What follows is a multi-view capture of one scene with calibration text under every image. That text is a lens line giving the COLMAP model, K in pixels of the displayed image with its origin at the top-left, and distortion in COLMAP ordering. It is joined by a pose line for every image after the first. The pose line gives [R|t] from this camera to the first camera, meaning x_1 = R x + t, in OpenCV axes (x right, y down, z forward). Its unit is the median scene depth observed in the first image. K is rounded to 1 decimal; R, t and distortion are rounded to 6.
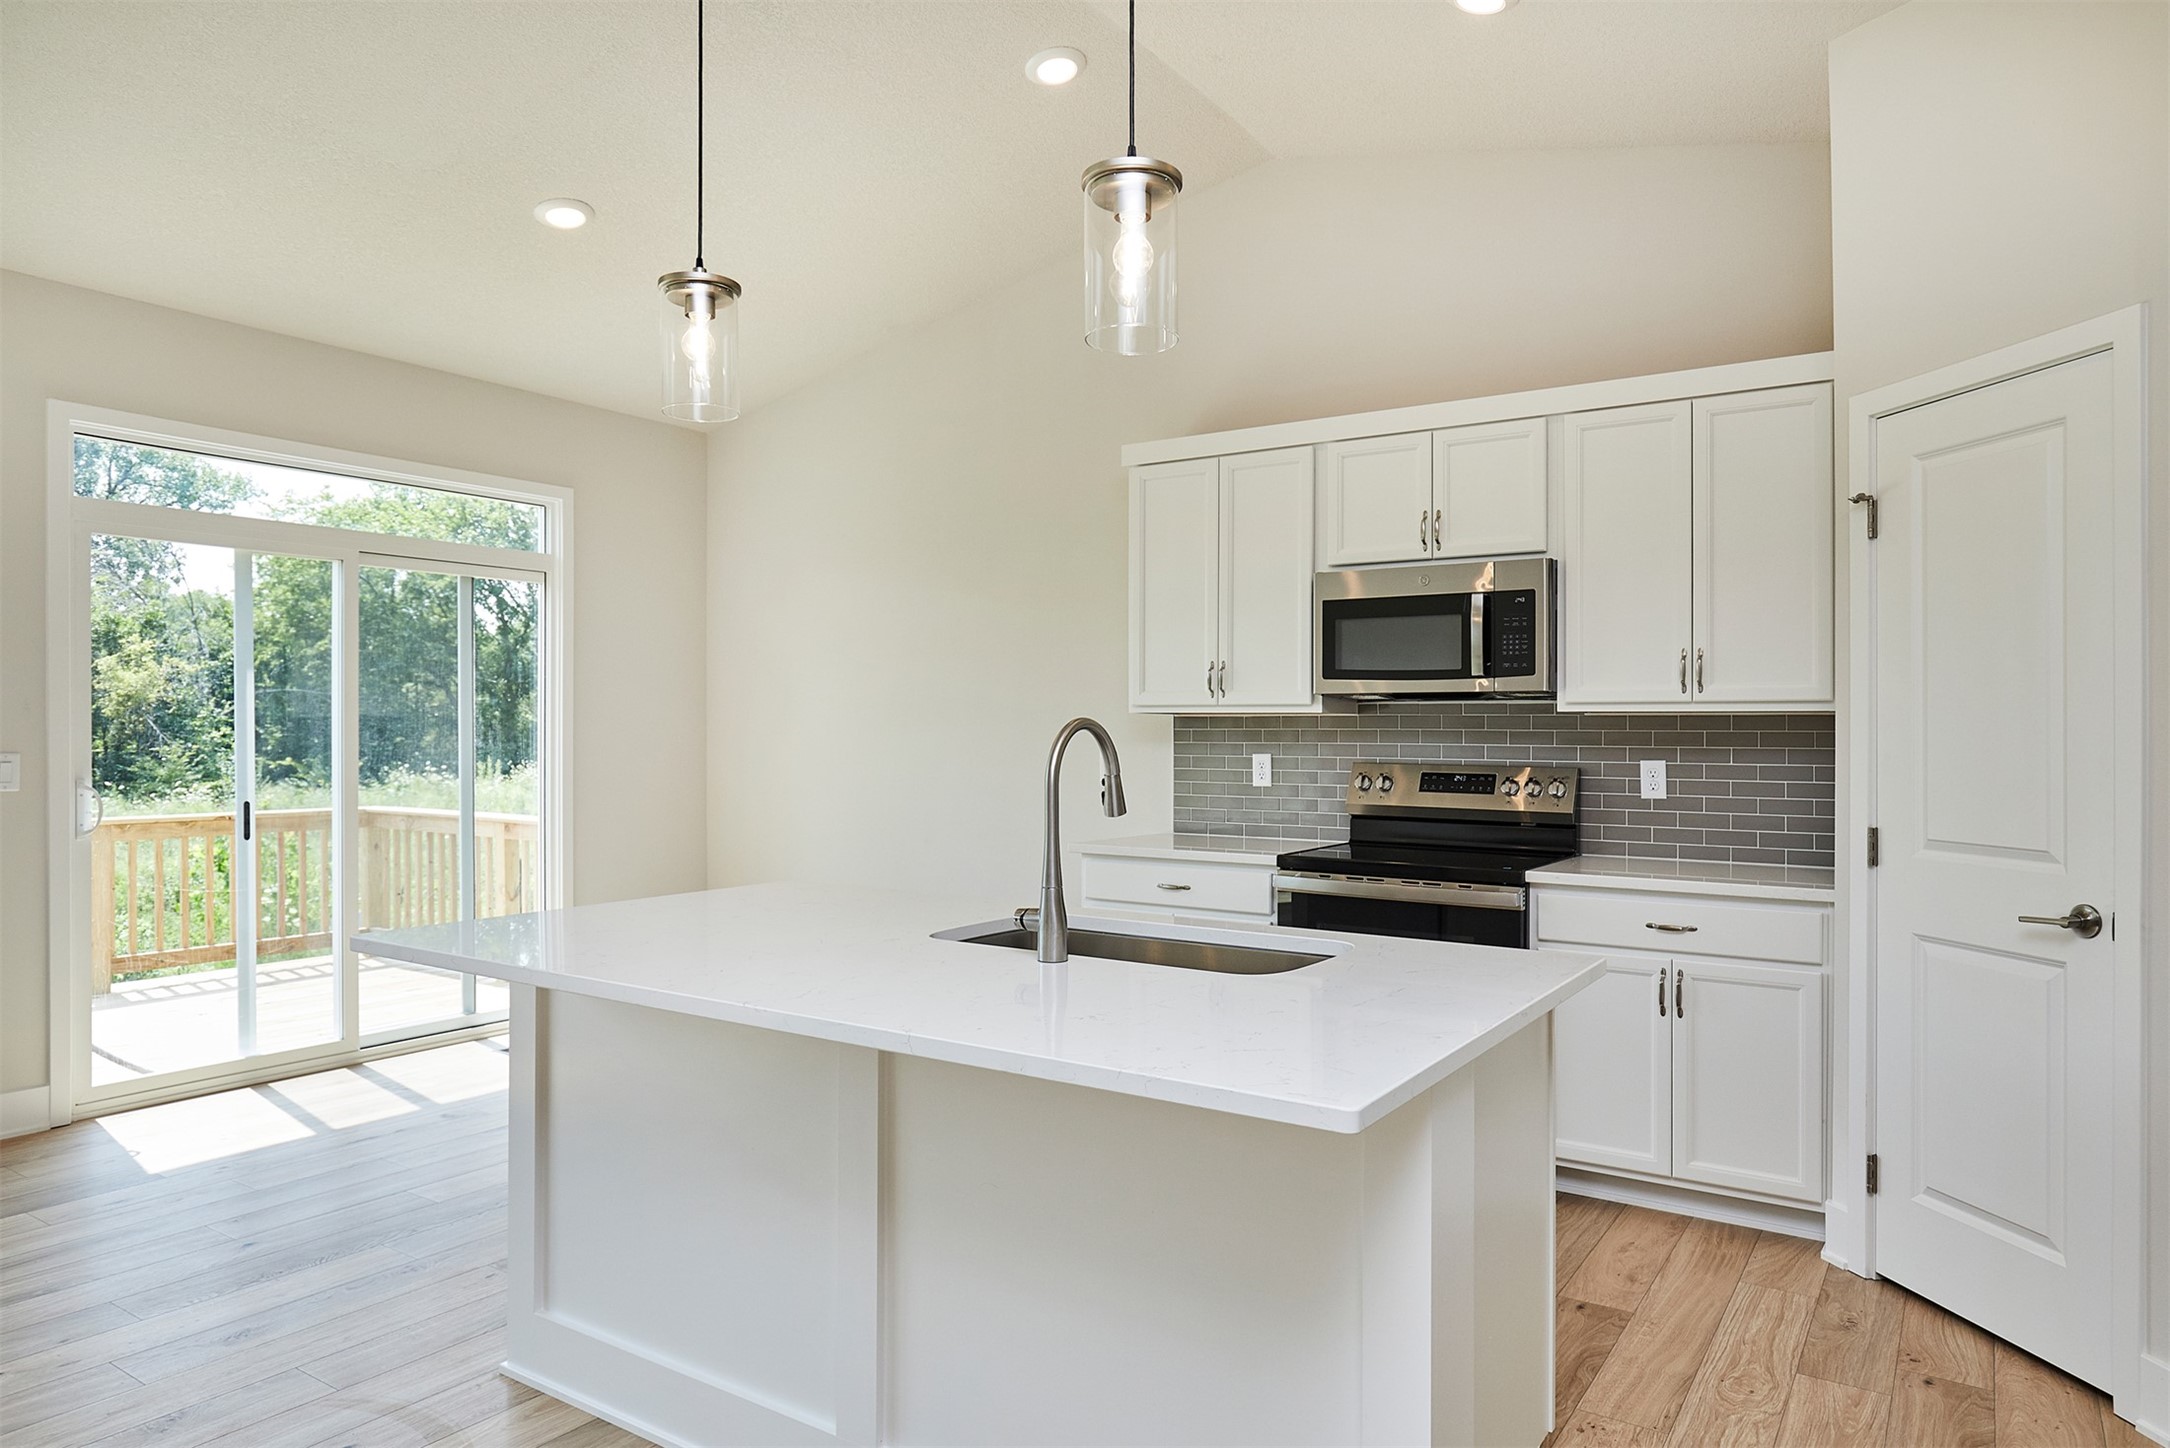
lens RADIAL K [[1326.2, 0, 1147.4], [0, 1326.2, 769.5], [0, 0, 1]] dist [0.009156, 0.003265]
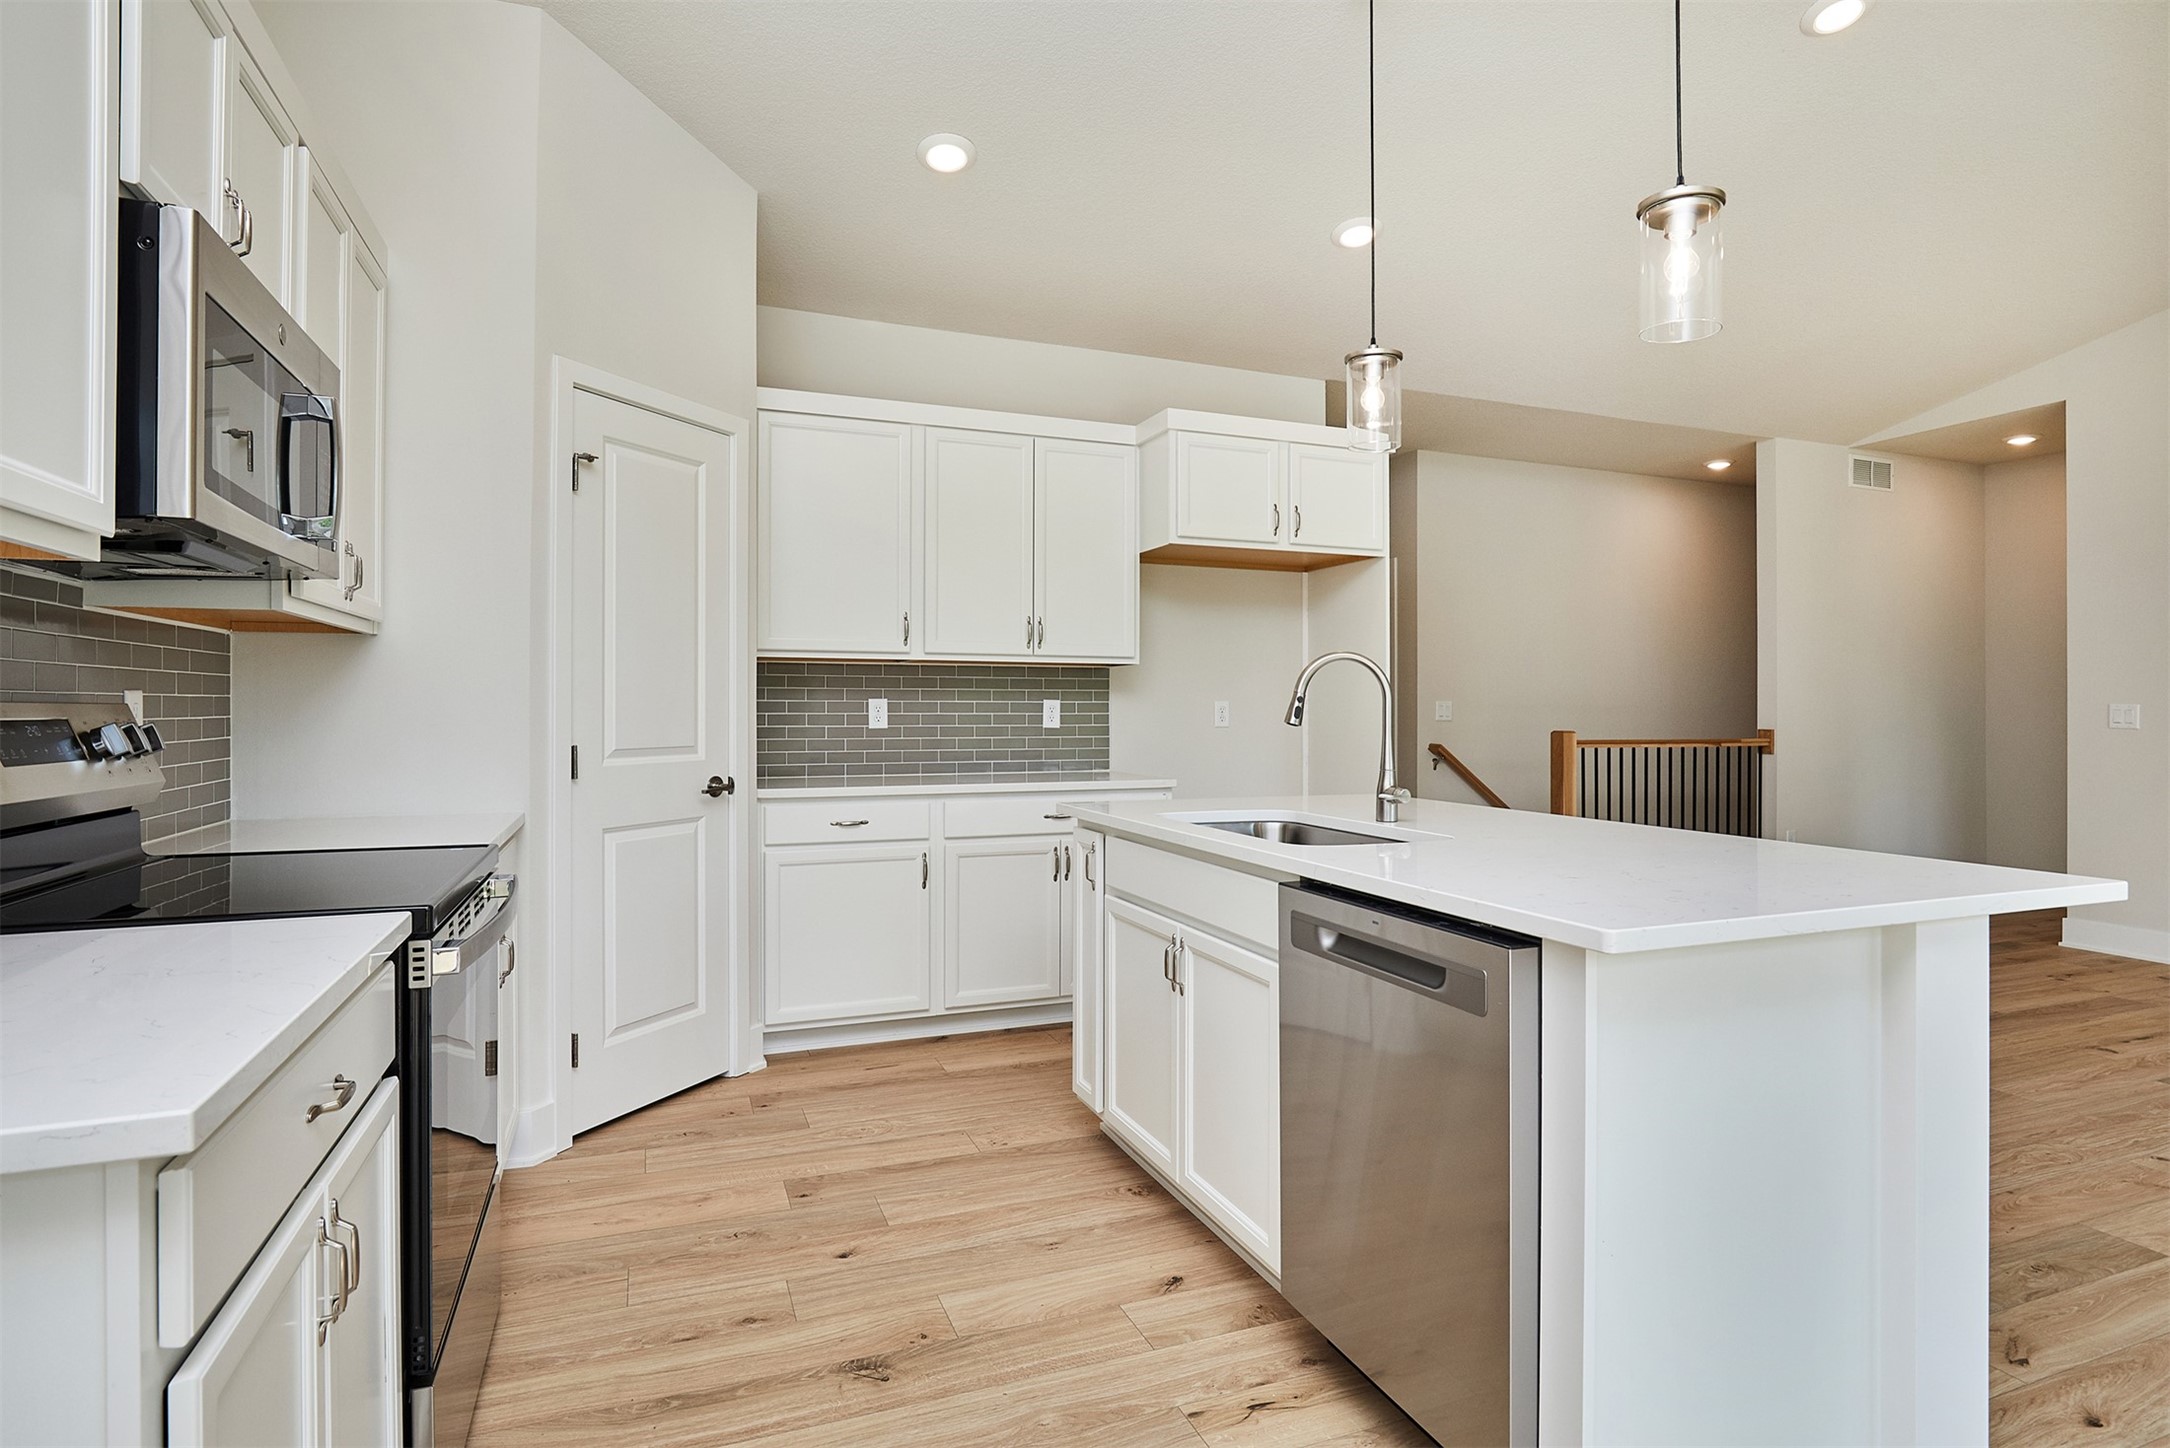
lens RADIAL K [[1131.7, 0, 1164.5], [0, 1131.7, 713.5], [0, 0, 1]] dist [-0.012732, 0.001893]
pose [[-0.832395, -0.013965, 0.554007, -0.285502], [0.006315, 0.999378, 0.034681, -0.009079], [-0.554147, 0.032367, -0.831790, 1.086309]]
